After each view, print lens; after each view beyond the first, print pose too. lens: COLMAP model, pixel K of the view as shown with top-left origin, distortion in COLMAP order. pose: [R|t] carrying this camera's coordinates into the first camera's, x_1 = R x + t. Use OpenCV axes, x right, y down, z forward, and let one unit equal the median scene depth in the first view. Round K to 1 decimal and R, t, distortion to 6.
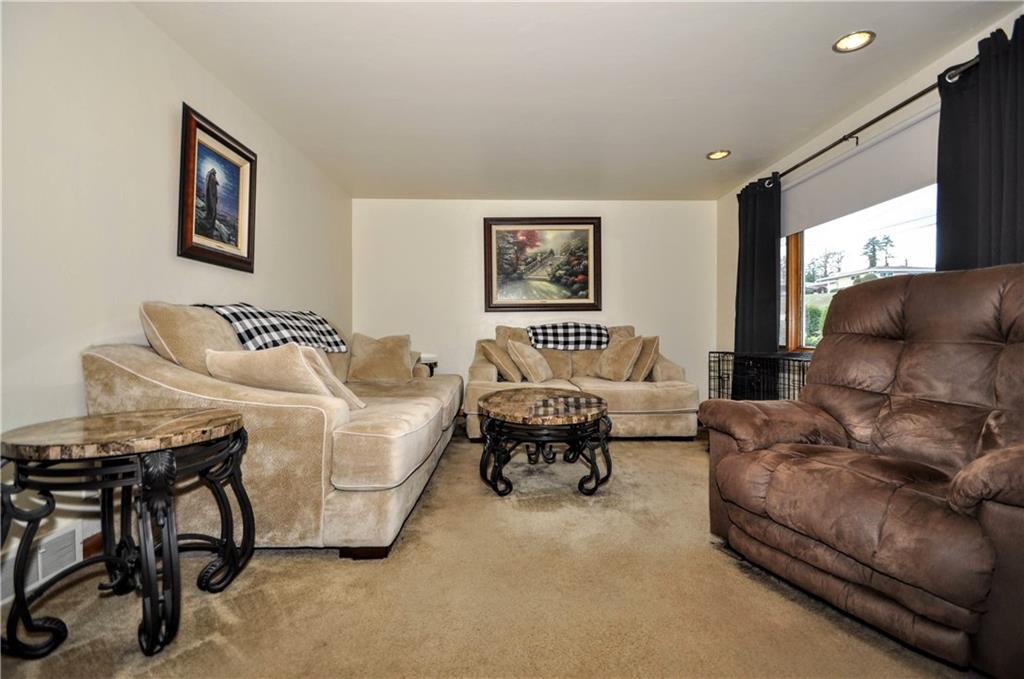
lens RADIAL K [[458.7, 0, 506.0], [0, 458.7, 335.8], [0, 0, 1]] dist [0.015724, -0.022775]
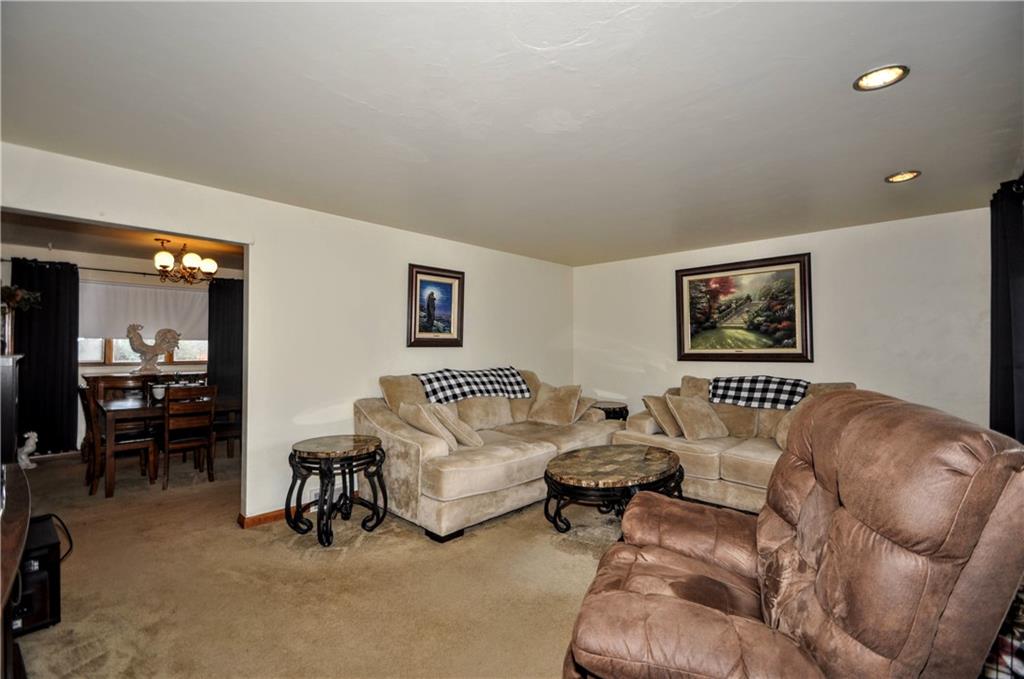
lens RADIAL K [[458.7, 0, 506.0], [0, 458.7, 335.8], [0, 0, 1]] dist [0.015724, -0.022775]
pose [[0.699185, -0.015108, -0.714781, 0.441681], [0.001618, 0.999808, -0.019550, -0.092660], [0.714939, 0.012512, 0.699075, 0.000146]]
